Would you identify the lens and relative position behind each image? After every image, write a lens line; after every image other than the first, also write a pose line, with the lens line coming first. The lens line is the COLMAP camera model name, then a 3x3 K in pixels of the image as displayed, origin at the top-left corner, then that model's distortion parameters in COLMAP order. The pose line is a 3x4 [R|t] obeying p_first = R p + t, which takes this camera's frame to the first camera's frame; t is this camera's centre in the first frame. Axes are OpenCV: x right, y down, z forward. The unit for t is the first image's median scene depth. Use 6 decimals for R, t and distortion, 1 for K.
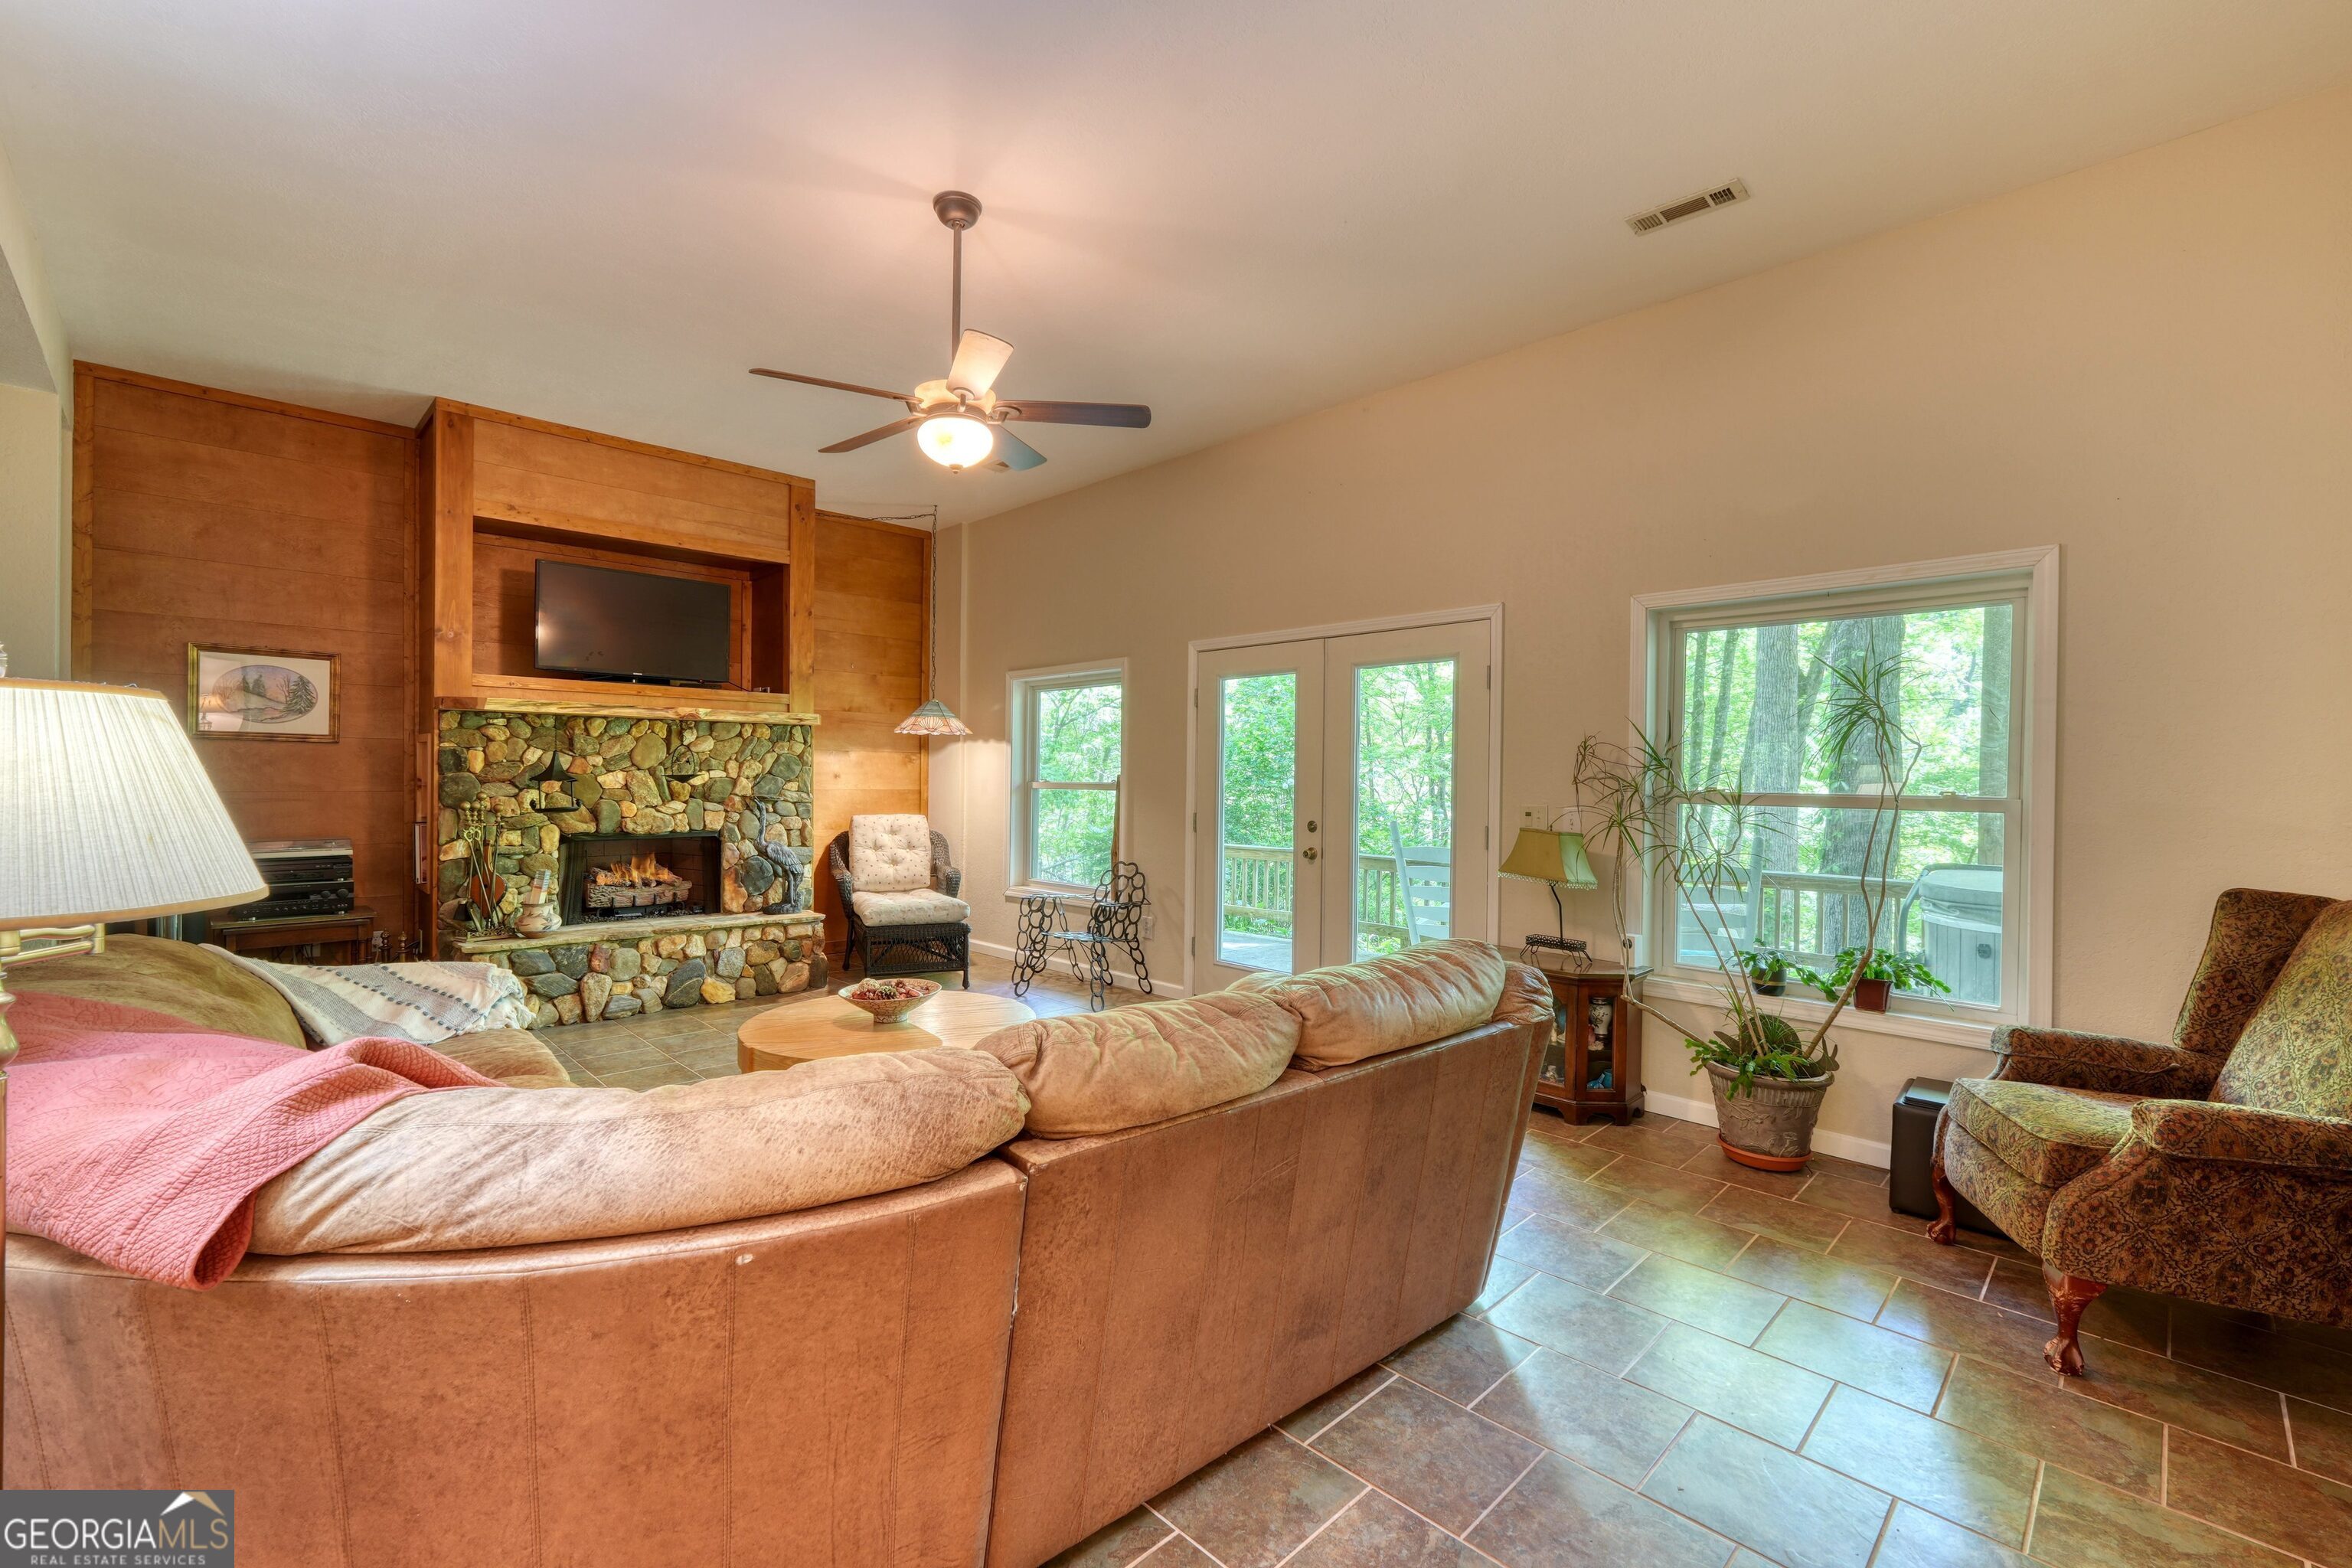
lens RADIAL K [[998.5, 0, 1173.9], [0, 998.5, 783.2], [0, 0, 1]] dist [-0.008711, 0.003844]
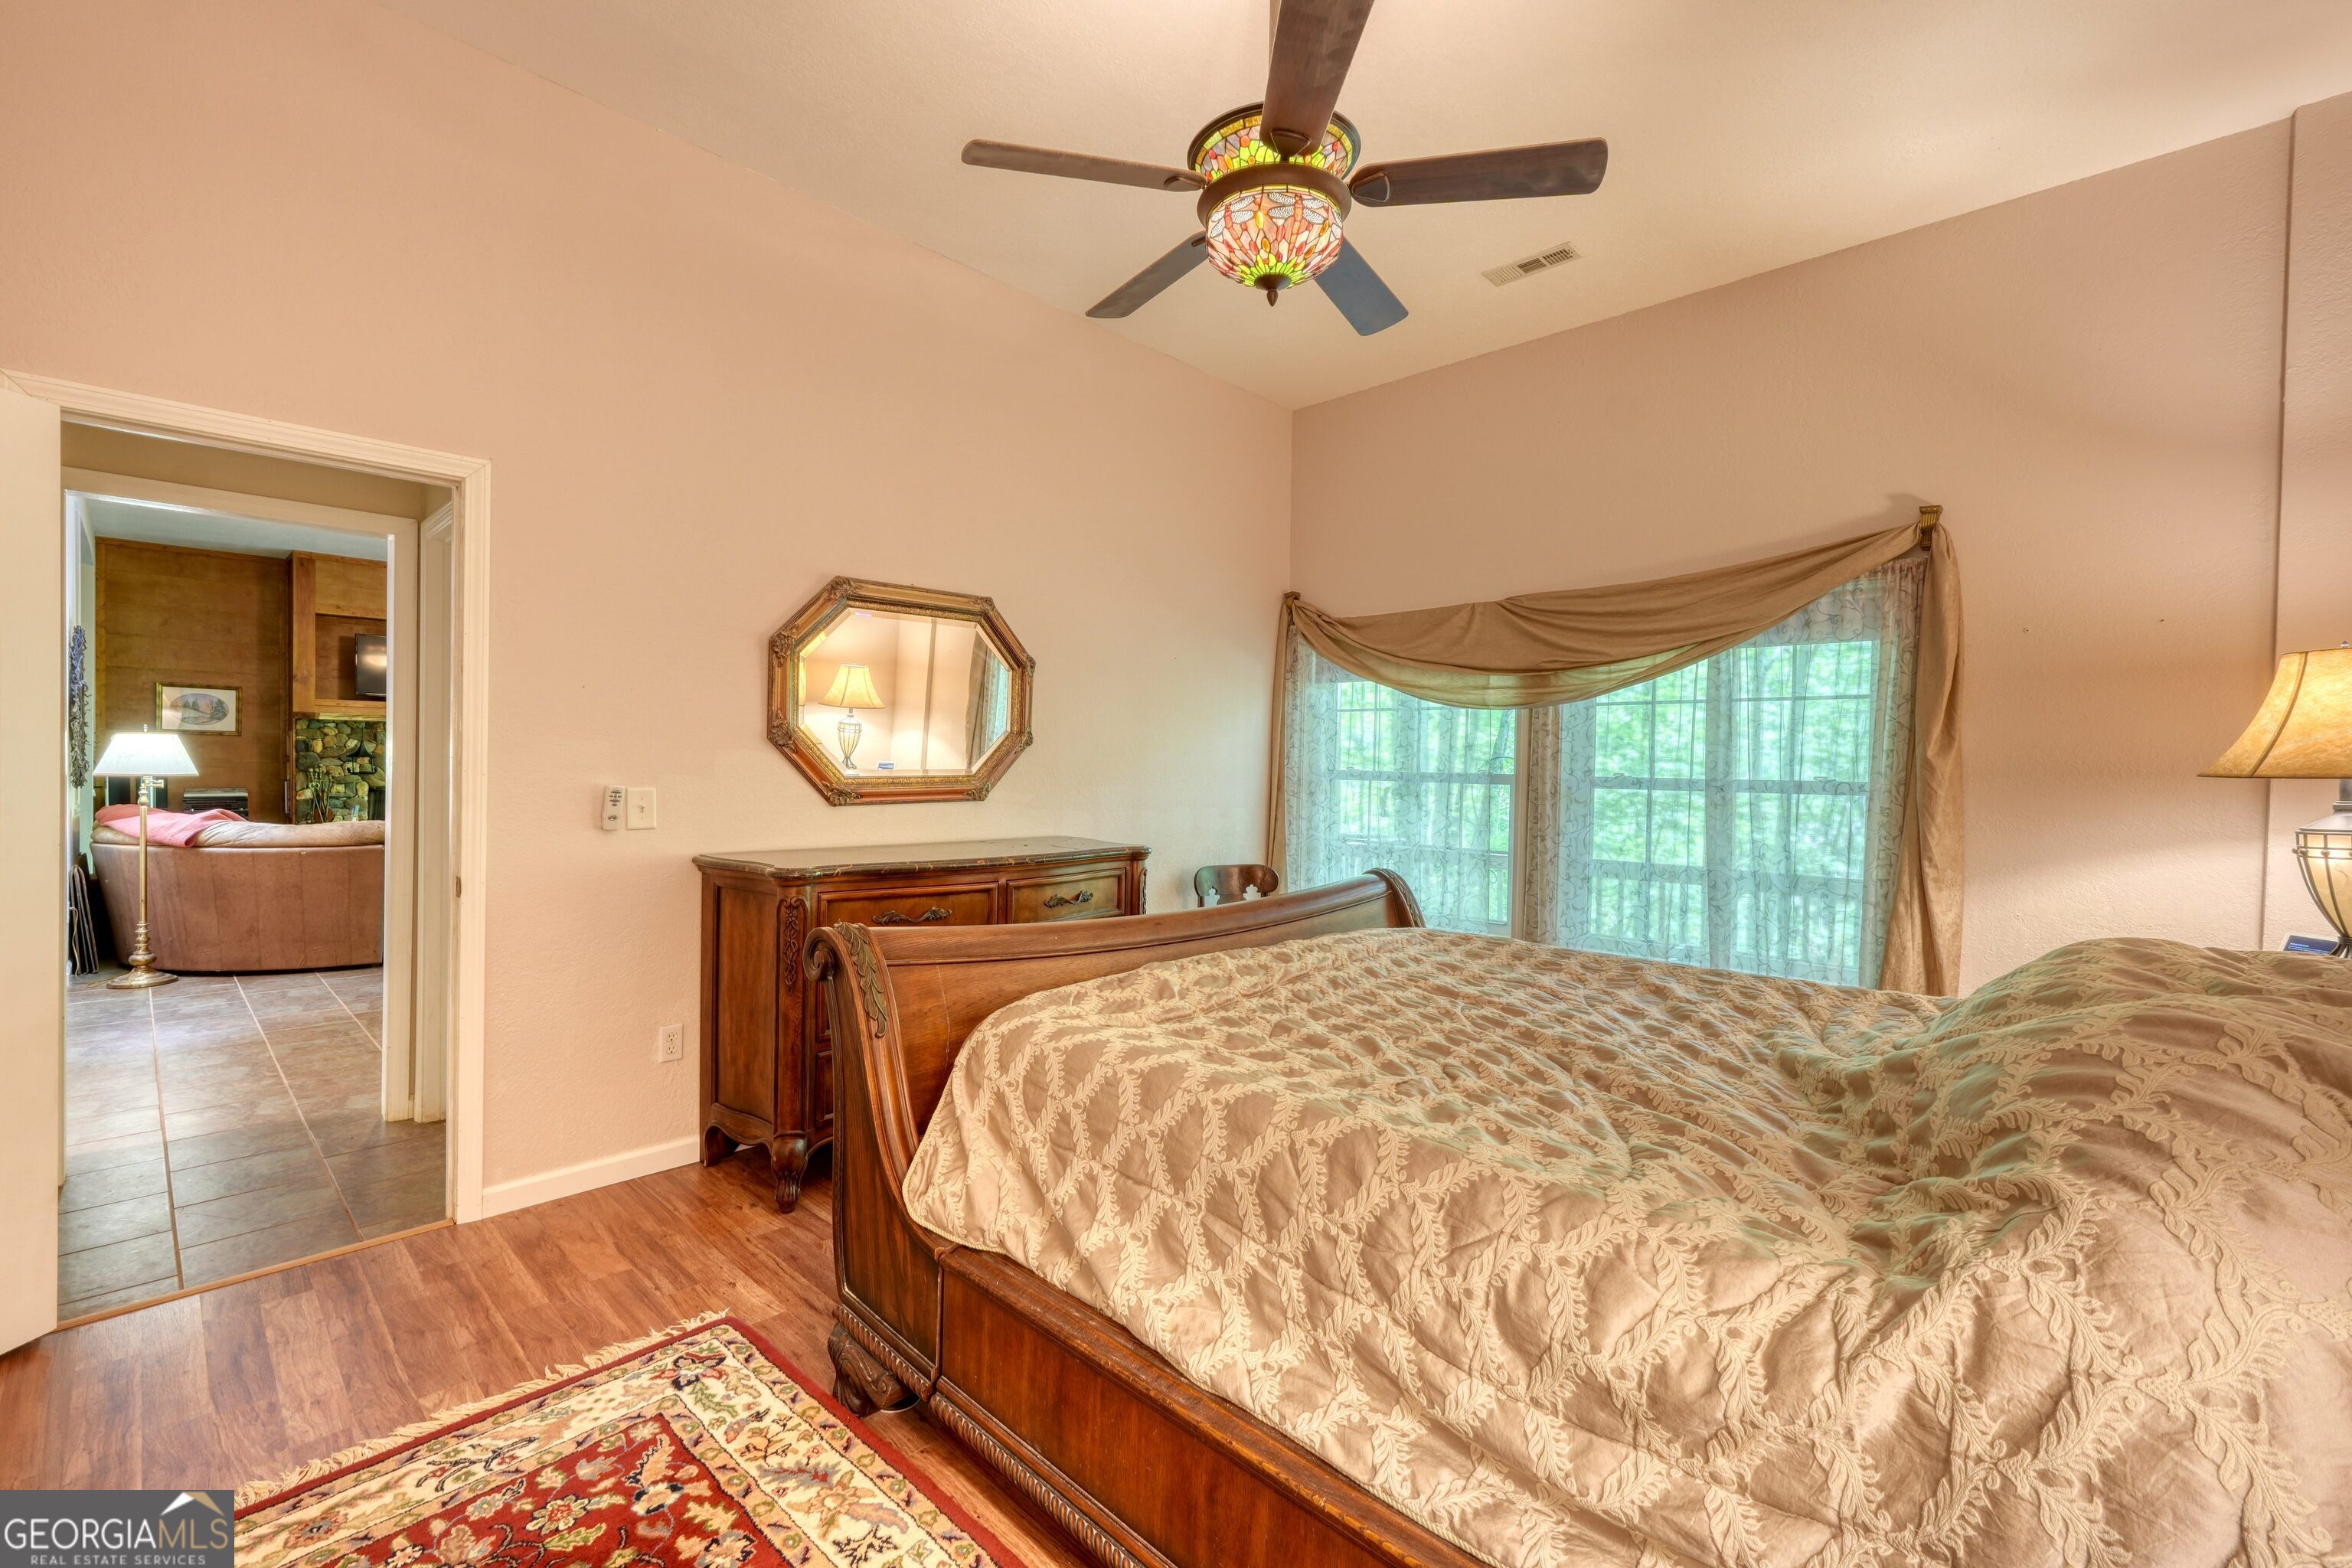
lens RADIAL K [[998.9, 0, 1176.8], [0, 998.9, 786.2], [0, 0, 1]] dist [-0.001475, -0.000373]
pose [[0.999416, 0.005797, 0.033680, 0.825442], [-0.006236, 0.999897, 0.012932, 0.017581], [-0.033602, -0.013134, 0.999349, -0.898748]]
